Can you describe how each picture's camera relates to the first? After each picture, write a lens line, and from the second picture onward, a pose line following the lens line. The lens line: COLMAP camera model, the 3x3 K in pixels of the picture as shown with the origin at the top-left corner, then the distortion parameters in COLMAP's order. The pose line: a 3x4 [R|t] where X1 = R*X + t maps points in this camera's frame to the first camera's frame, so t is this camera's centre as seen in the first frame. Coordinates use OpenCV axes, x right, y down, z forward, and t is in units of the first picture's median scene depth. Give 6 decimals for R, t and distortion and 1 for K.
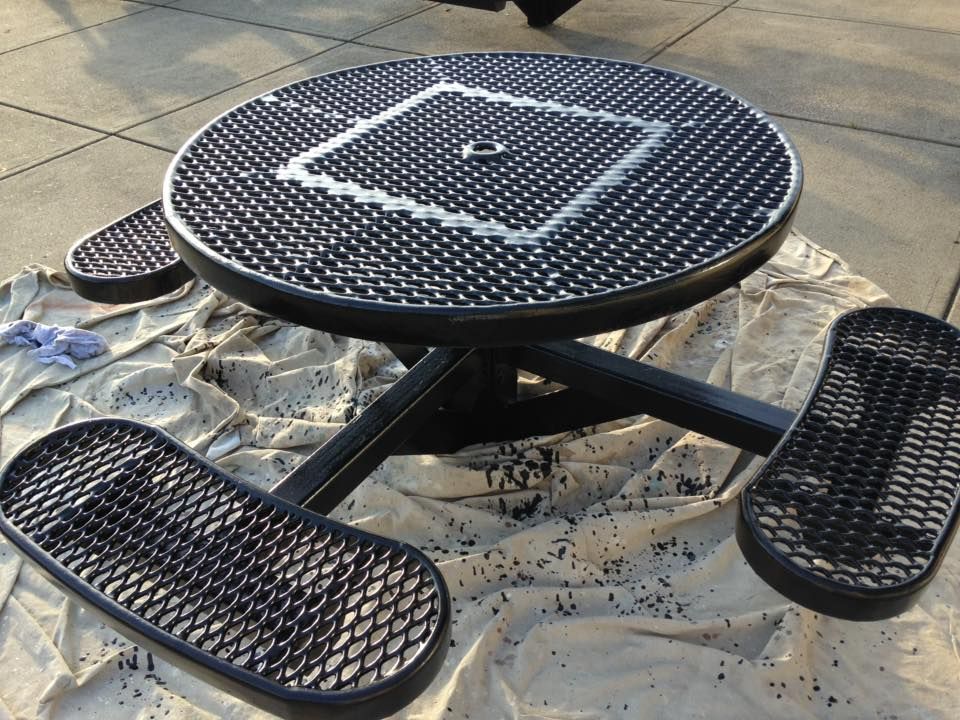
lens RADIAL K [[881.6, 0, 477.2], [0, 881.6, 362.0], [0, 0, 1]] dist [0.118347, -0.122110]
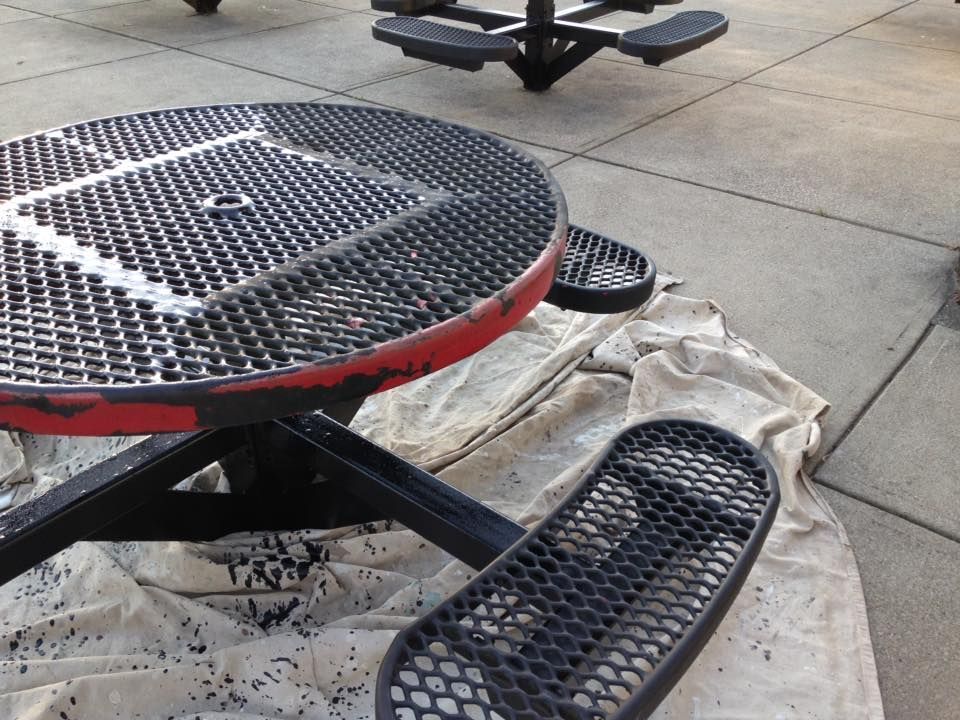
lens RADIAL K [[881.6, 0, 485.7], [0, 881.6, 360.3], [0, 0, 1]] dist [0.118347, -0.122110]
pose [[0.992500, 0.084729, -0.088122, 0.314856], [-0.090280, 0.994044, -0.061035, -0.046170], [0.082425, 0.068533, 0.994238, 0.127518]]
